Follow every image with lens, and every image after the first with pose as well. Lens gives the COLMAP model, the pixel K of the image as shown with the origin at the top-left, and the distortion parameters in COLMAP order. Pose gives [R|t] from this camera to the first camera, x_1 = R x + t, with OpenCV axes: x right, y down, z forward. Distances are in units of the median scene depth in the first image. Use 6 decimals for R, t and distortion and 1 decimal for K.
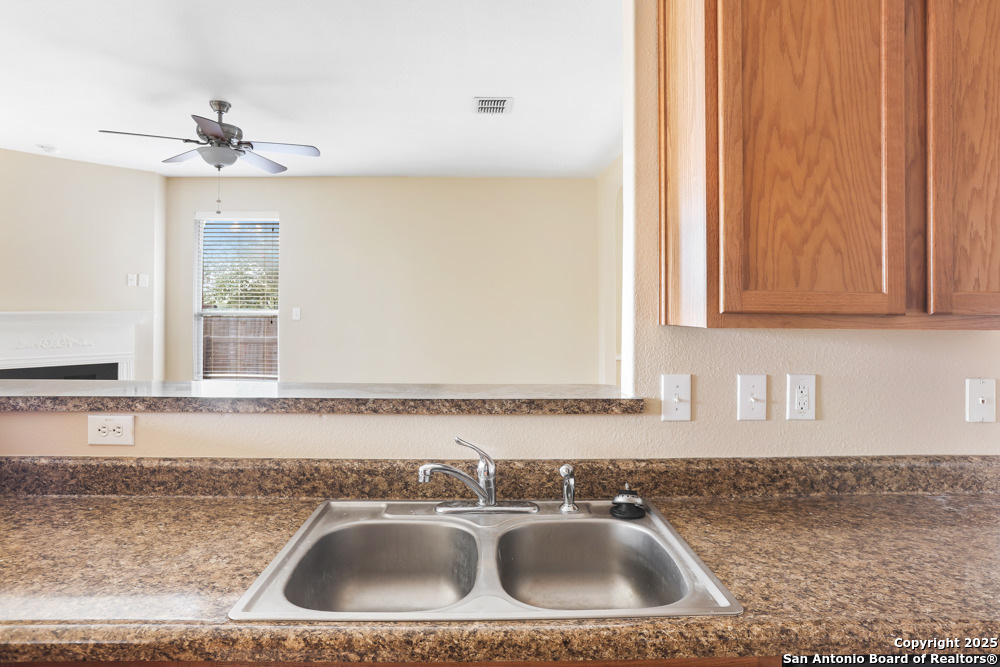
lens RADIAL K [[570.5, 0, 485.0], [0, 570.5, 301.0], [0, 0, 1]] dist [-0.029816, 0.008782]
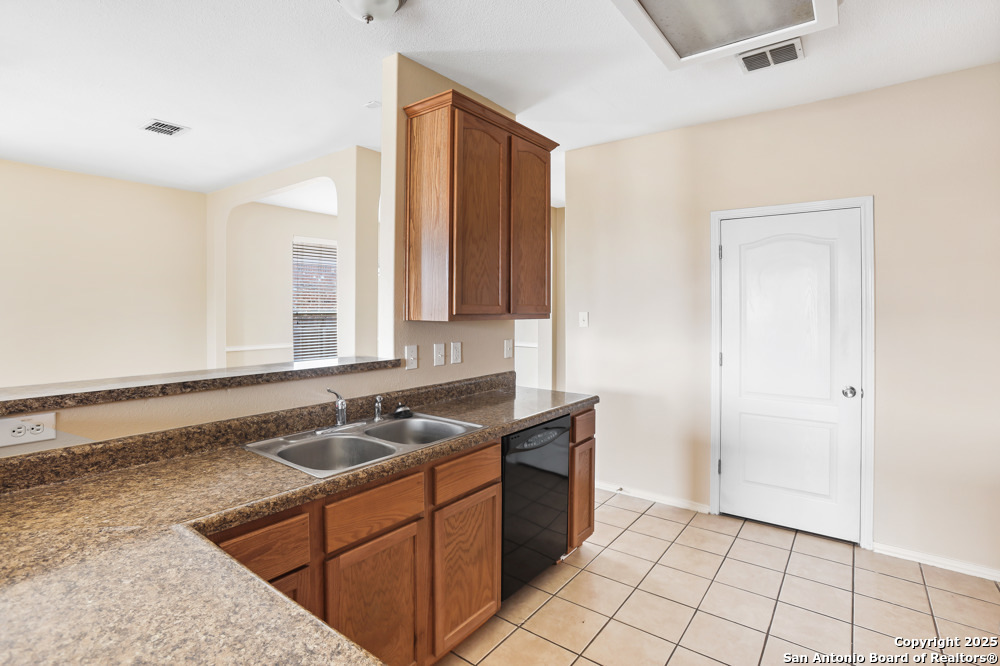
lens RADIAL K [[486.5, 0, 495.7], [0, 486.5, 310.2], [0, 0, 1]] dist [0.021384, 0.005889]
pose [[0.638404, -0.009016, 0.769648, -0.835075], [-0.009507, 0.999763, 0.019597, -0.030591], [-0.769642, -0.019828, 0.638167, -0.317447]]
